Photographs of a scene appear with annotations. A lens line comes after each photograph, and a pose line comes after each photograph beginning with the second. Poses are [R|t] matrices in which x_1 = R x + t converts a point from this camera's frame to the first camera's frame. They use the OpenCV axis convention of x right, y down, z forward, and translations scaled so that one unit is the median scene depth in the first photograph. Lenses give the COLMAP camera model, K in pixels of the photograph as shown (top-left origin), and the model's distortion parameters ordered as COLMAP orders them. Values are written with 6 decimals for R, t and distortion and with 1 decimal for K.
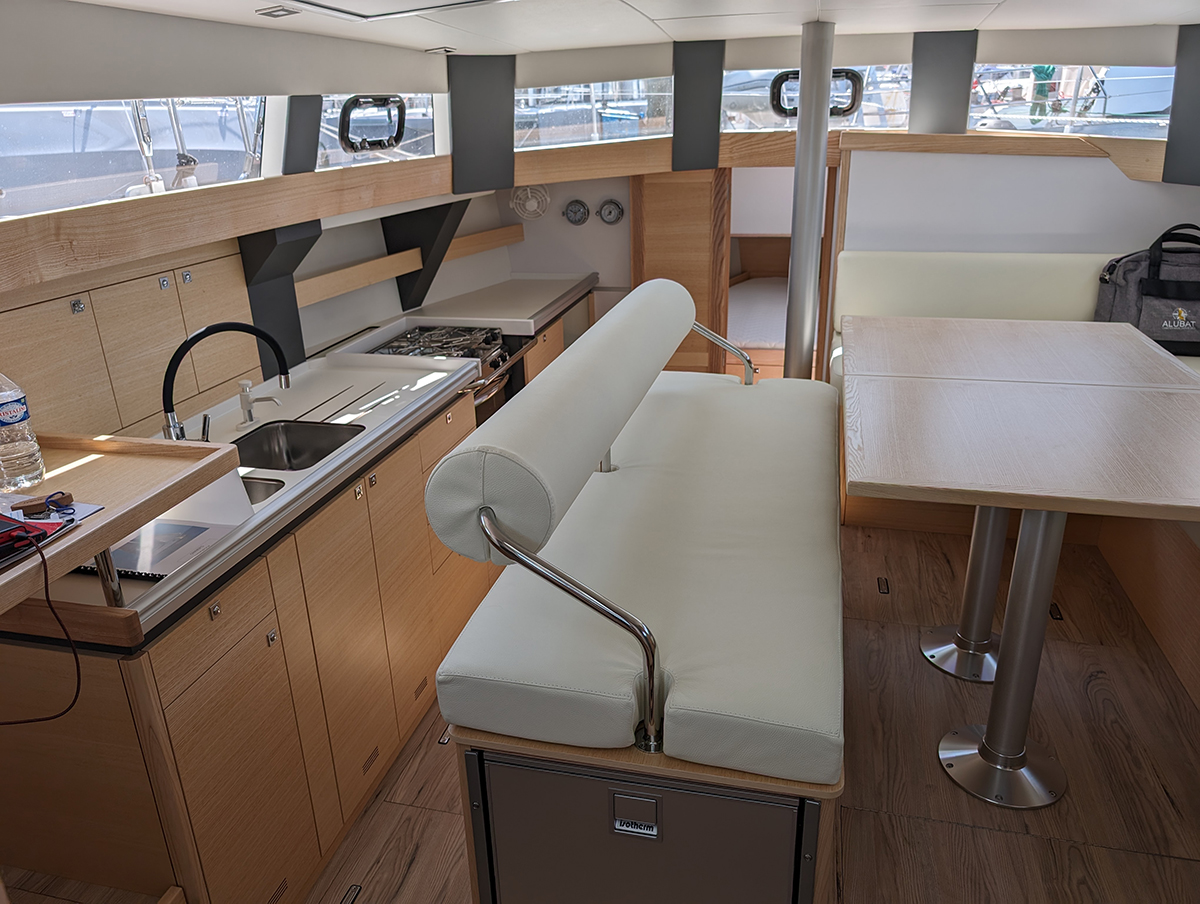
lens RADIAL K [[875.7, 0, 600.0], [0, 875.7, 452.0], [0, 0, 1]] dist [0.026742, -0.001158]
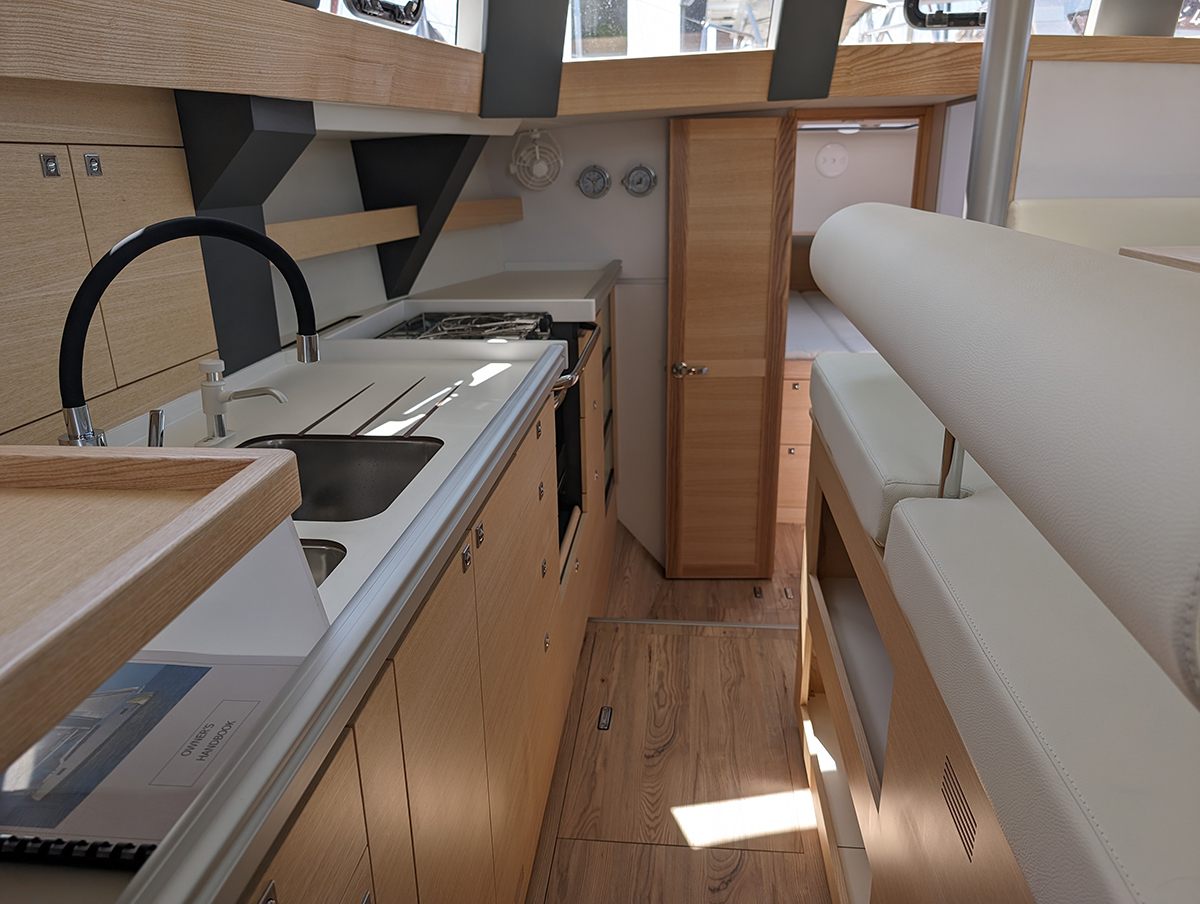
lens RADIAL K [[875.7, 0, 600.0], [0, 875.7, 452.0], [0, 0, 1]] dist [0.026742, -0.001158]
pose [[0.989435, -0.033046, 0.141163, -0.180218], [0.041251, 0.997601, -0.055598, 0.010403], [-0.138987, 0.060833, 0.988424, 0.322052]]
